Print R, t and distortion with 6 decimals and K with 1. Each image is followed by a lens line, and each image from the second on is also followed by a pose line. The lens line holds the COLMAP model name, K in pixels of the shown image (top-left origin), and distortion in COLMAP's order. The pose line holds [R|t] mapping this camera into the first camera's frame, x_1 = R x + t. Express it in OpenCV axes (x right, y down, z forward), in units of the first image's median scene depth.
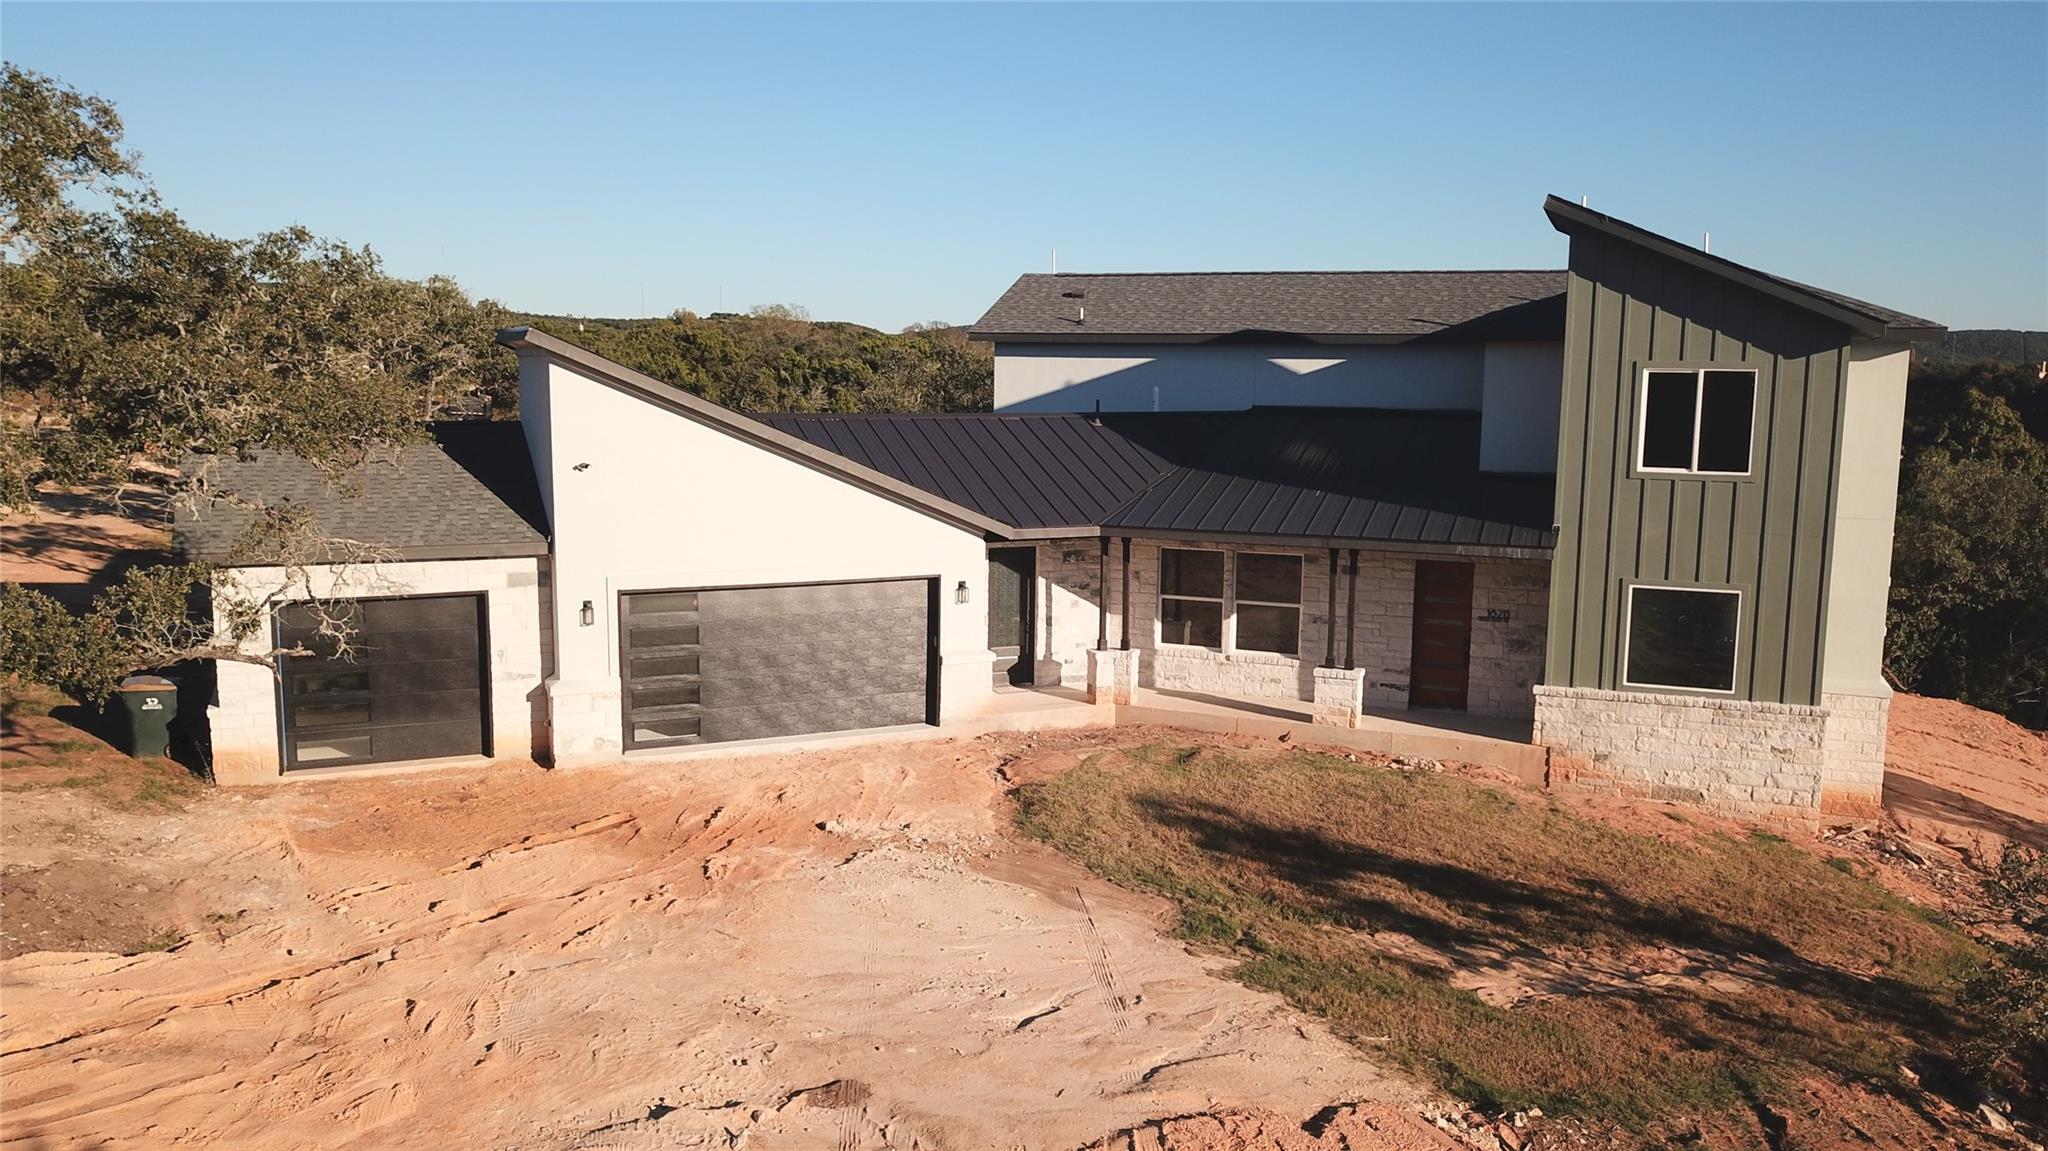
lens RADIAL K [[1551.6, 0, 1014.0], [0, 1551.6, 575.0], [0, 0, 1]] dist [0.004898, -0.024309]
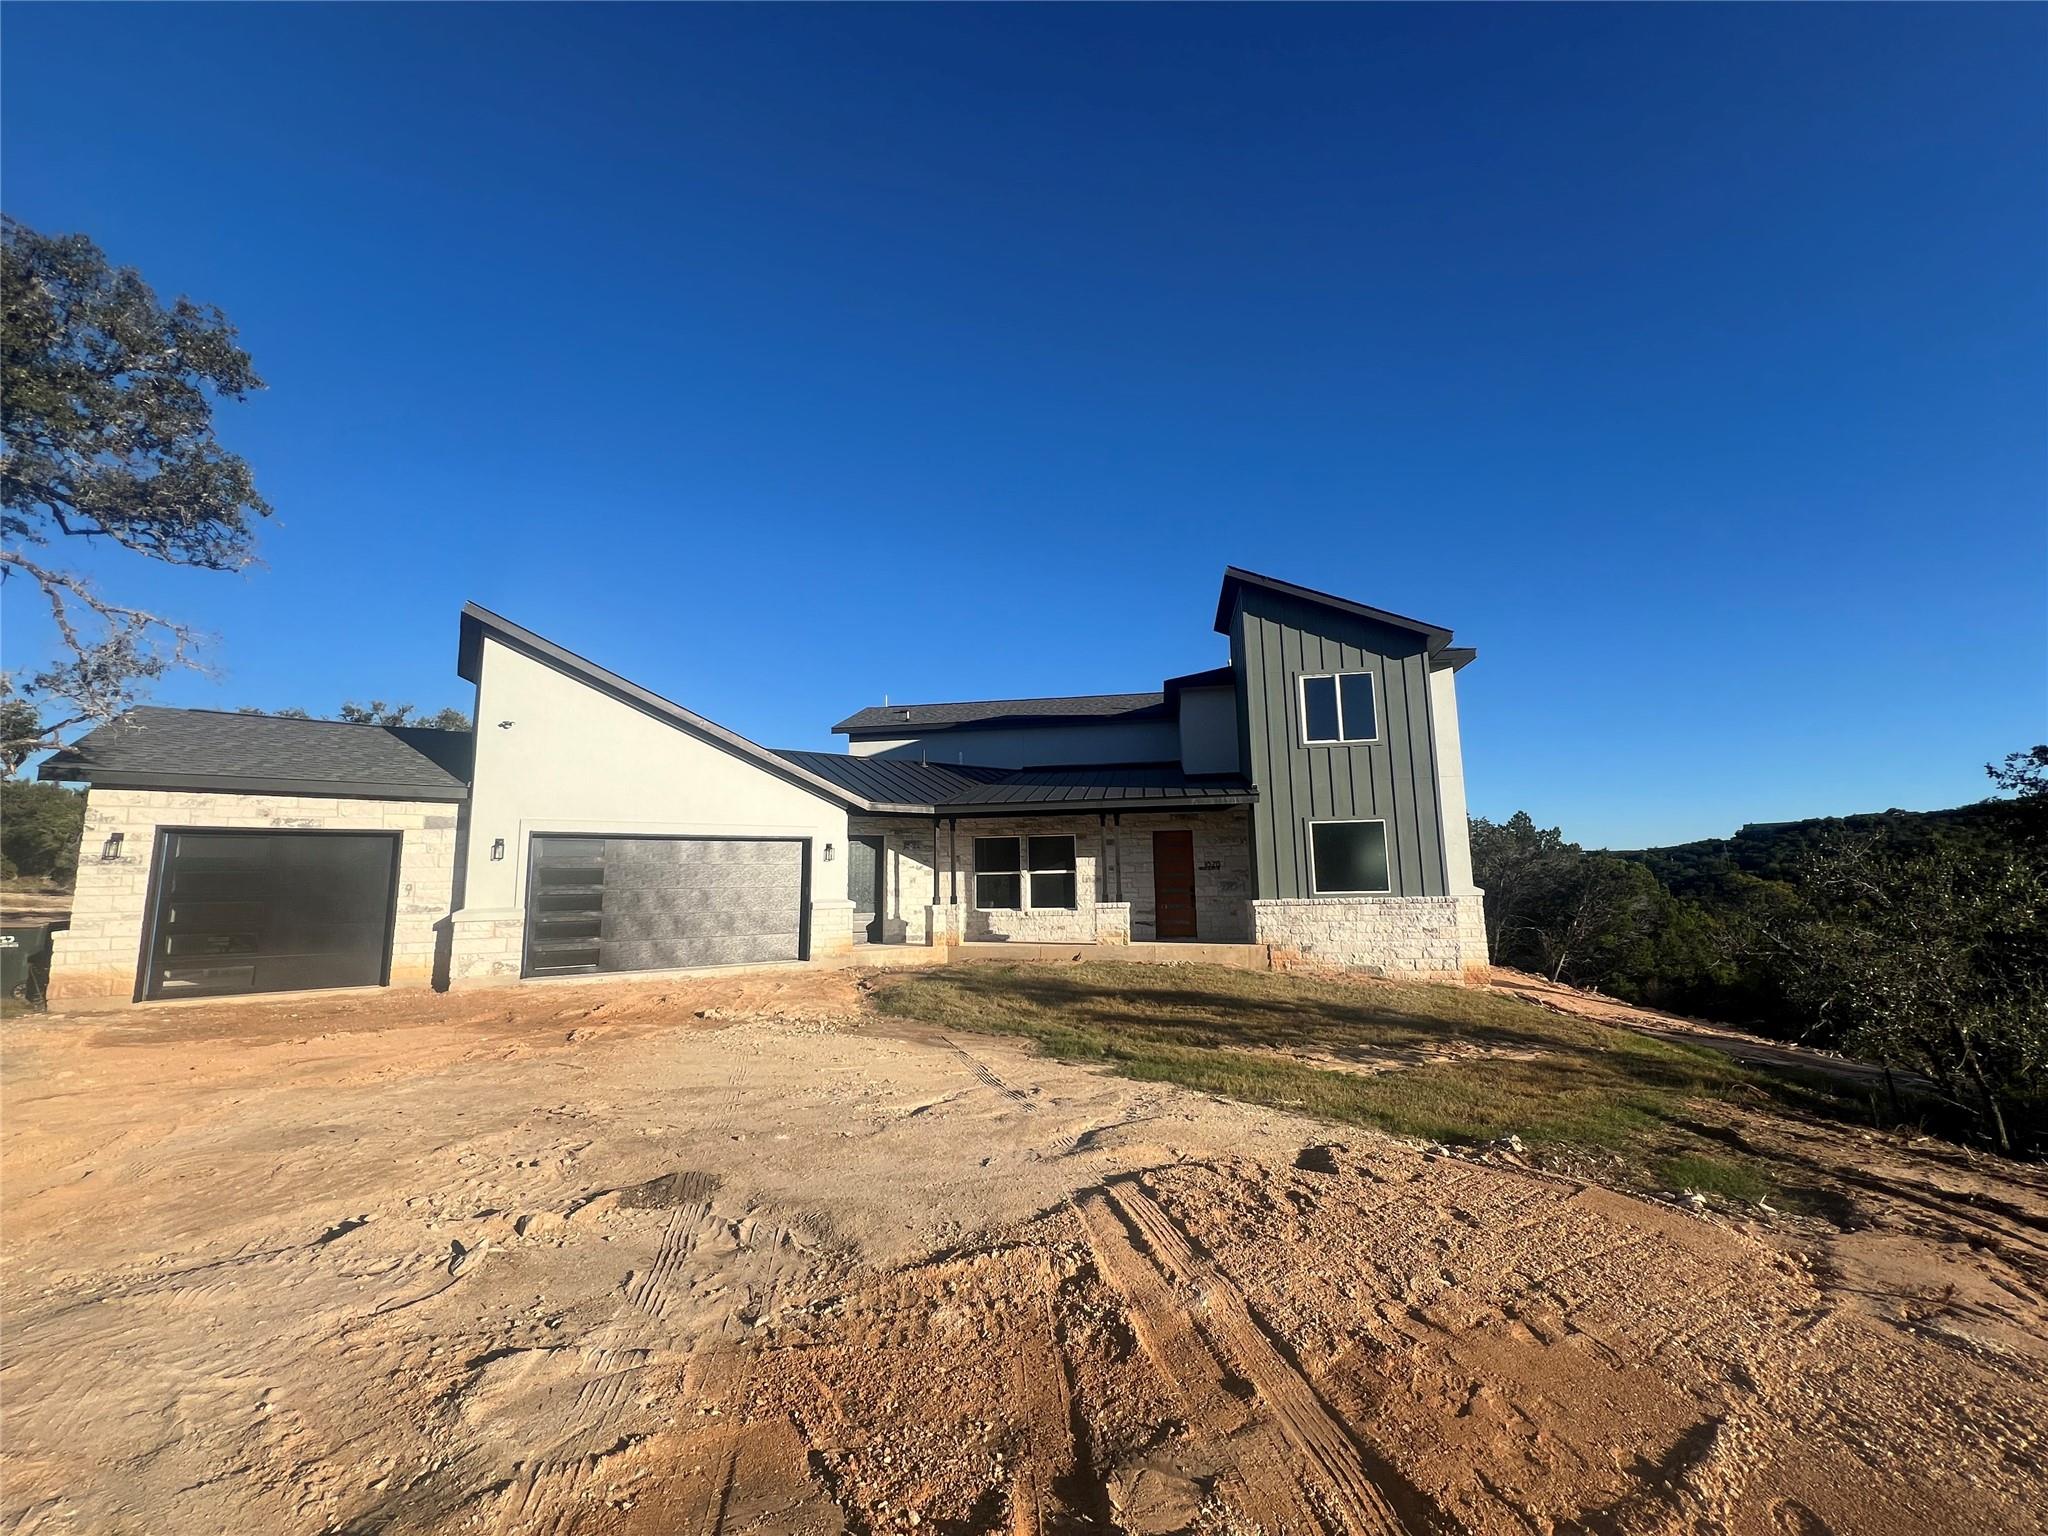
lens RADIAL K [[821.8, 0, 1021.0], [0, 821.8, 762.0], [0, 0, 1]] dist [-0.008796, 0.002790]
pose [[0.978239, 0.003923, 0.207446, -0.021659], [0.054906, 0.959284, -0.277056, 0.151951], [-0.200086, 0.282417, 0.938193, 0.333873]]
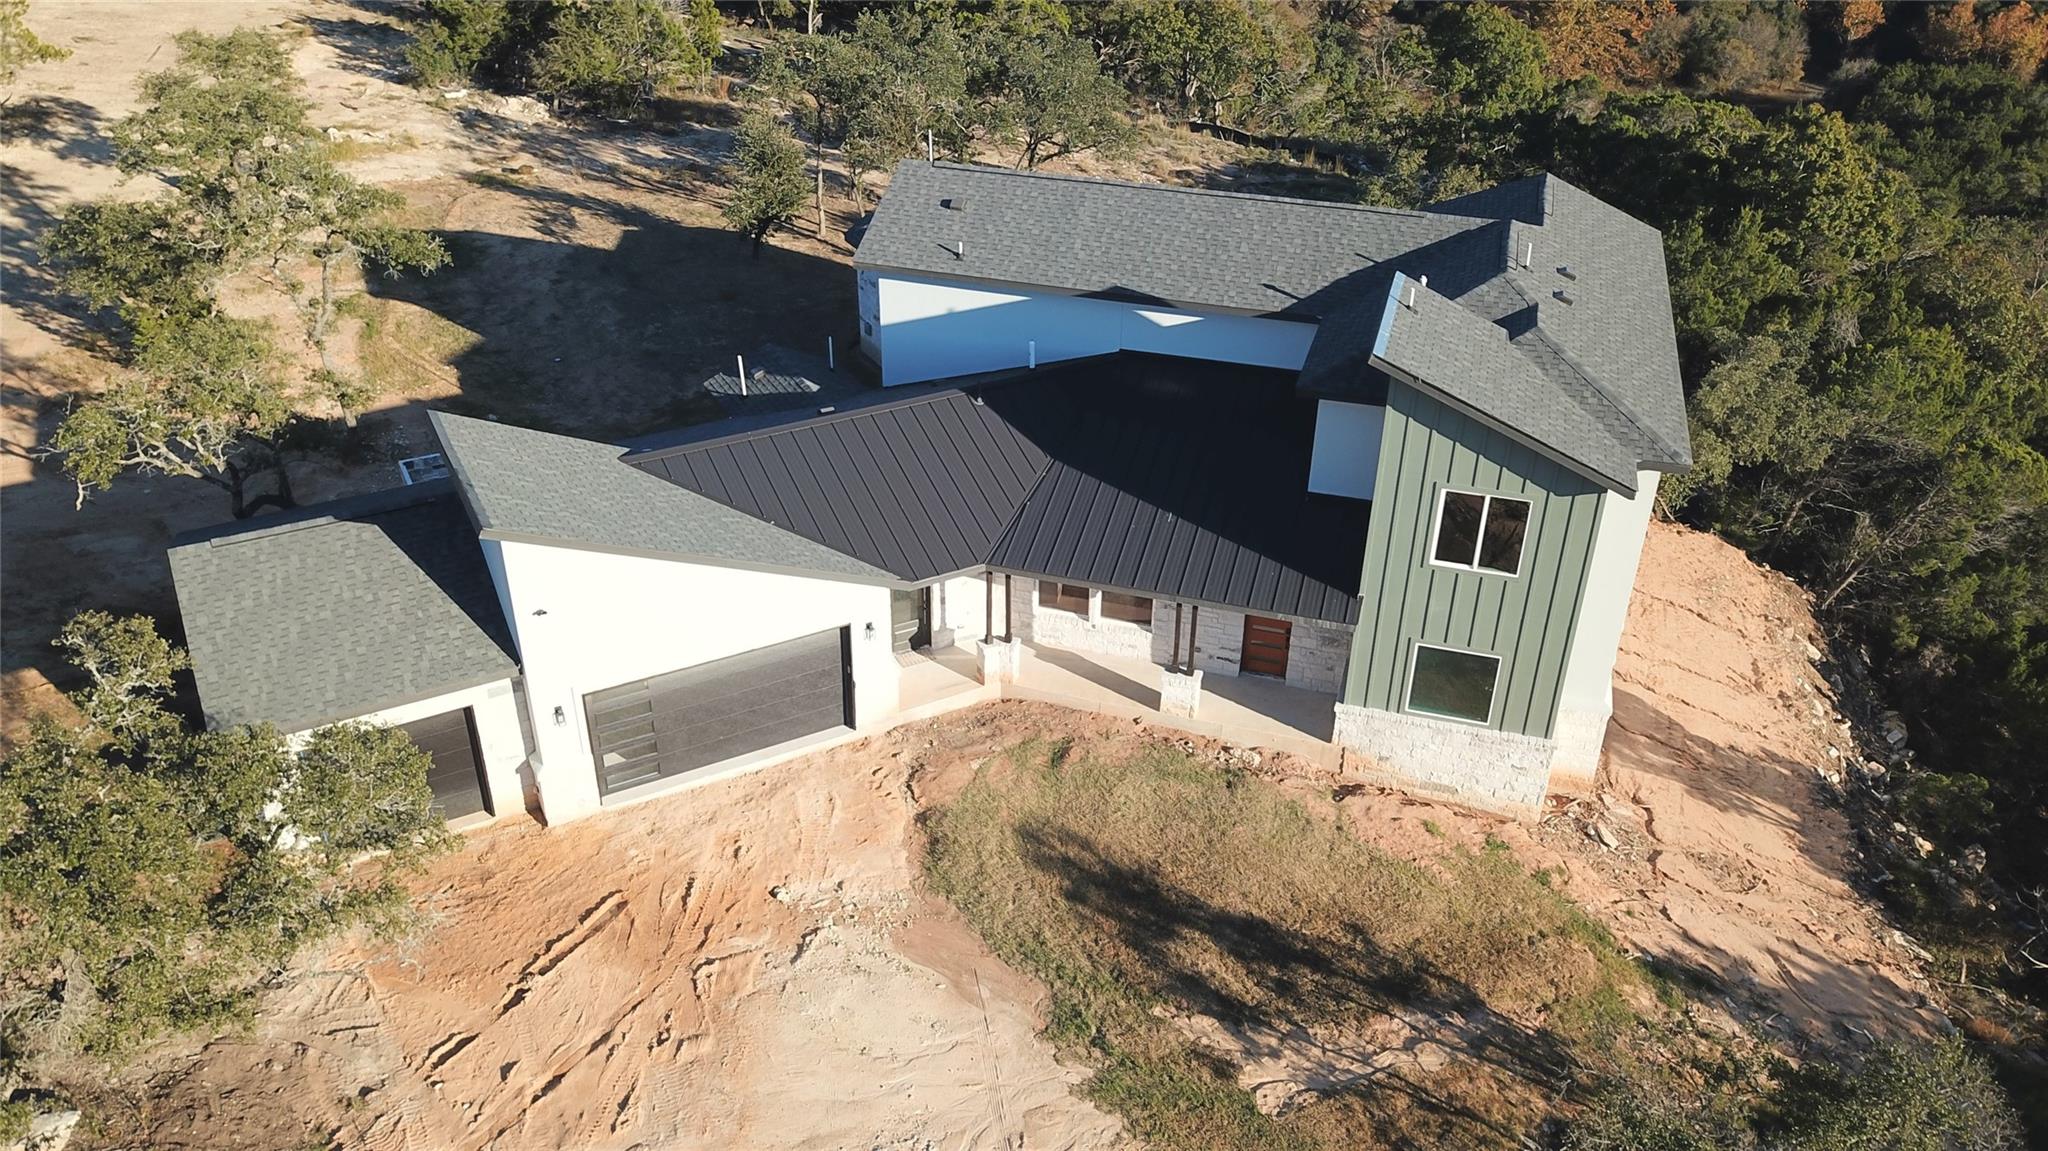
lens RADIAL K [[1551.6, 0, 1015.9], [0, 1551.6, 576.2], [0, 0, 1]] dist [0.004898, -0.024309]
pose [[0.996797, -0.042863, 0.067510, -0.000122], [0.013109, 0.920384, 0.390797, -0.538506], [-0.078886, -0.388660, 0.917998, -0.085062]]
